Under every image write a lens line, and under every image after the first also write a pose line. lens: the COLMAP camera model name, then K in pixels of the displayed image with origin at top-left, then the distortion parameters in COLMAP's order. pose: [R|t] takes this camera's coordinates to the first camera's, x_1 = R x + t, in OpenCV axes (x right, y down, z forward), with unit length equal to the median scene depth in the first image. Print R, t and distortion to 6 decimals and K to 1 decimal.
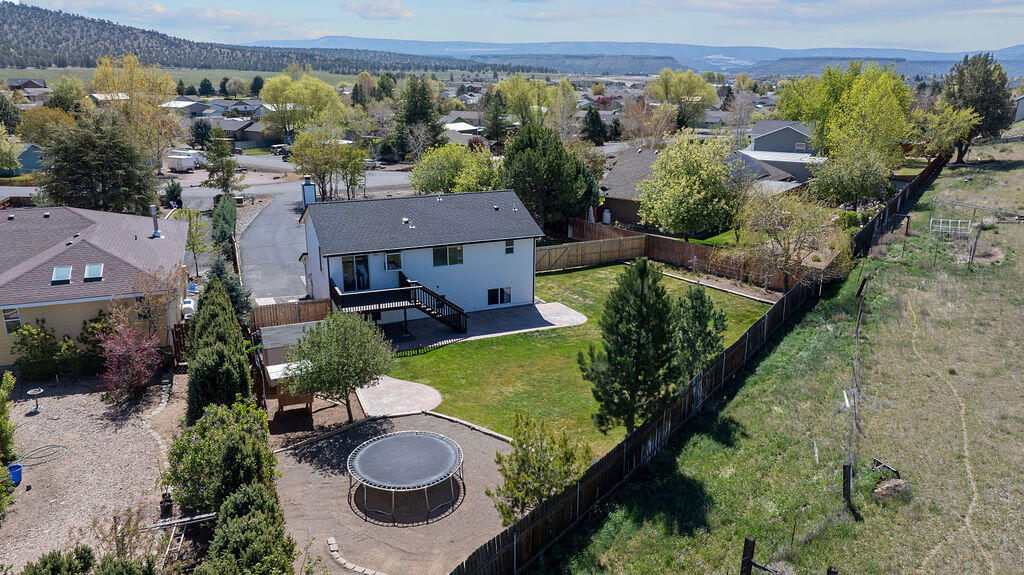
lens RADIAL K [[715.2, 0, 511.7], [0, 715.2, 288.5], [0, 0, 1]] dist [-0.024545, 0.026267]
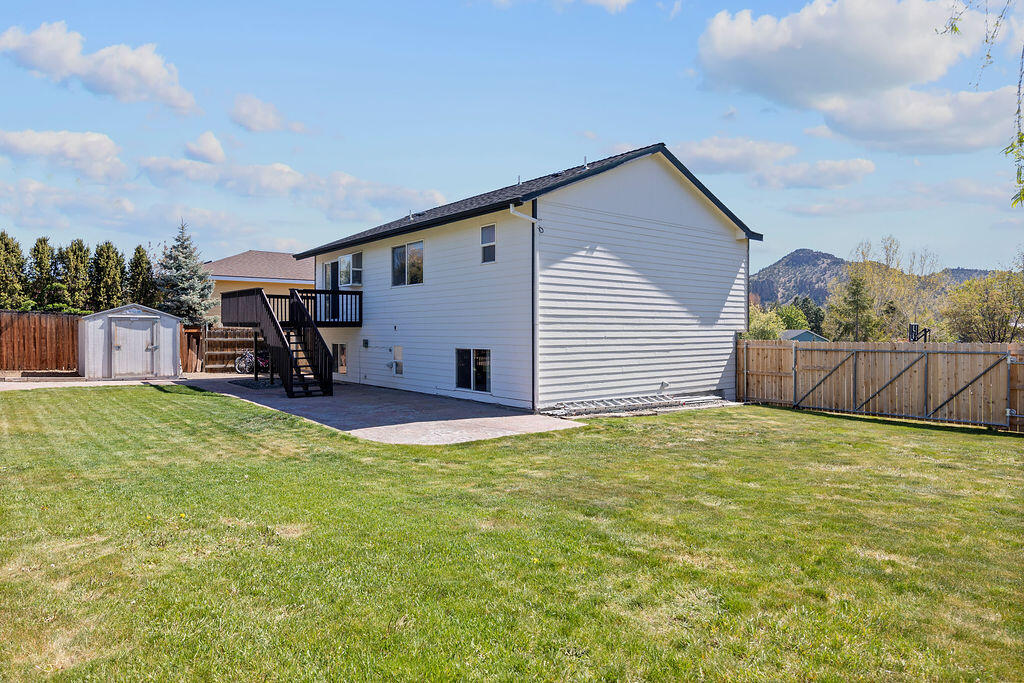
lens RADIAL K [[617.6, 0, 508.9], [0, 617.6, 338.0], [0, 0, 1]] dist [-0.000999, -0.000285]
pose [[0.272769, 0.008852, -0.962039, 0.329841], [-0.280540, 0.957232, -0.070734, 0.012543], [0.920269, 0.289184, 0.263587, 0.933165]]
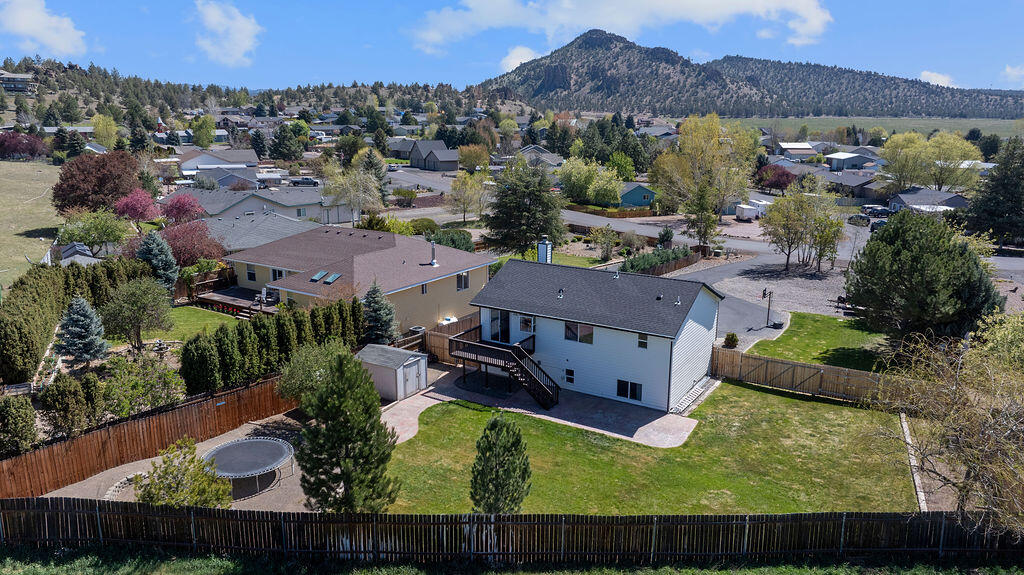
lens RADIAL K [[715.2, 0, 515.9], [0, 715.2, 288.5], [0, 0, 1]] dist [-0.024545, 0.026267]
pose [[0.580156, 0.190209, -0.791985, 0.609601], [-0.239571, 0.969188, 0.057273, -0.135762], [0.778476, 0.156509, 0.607849, 0.310272]]
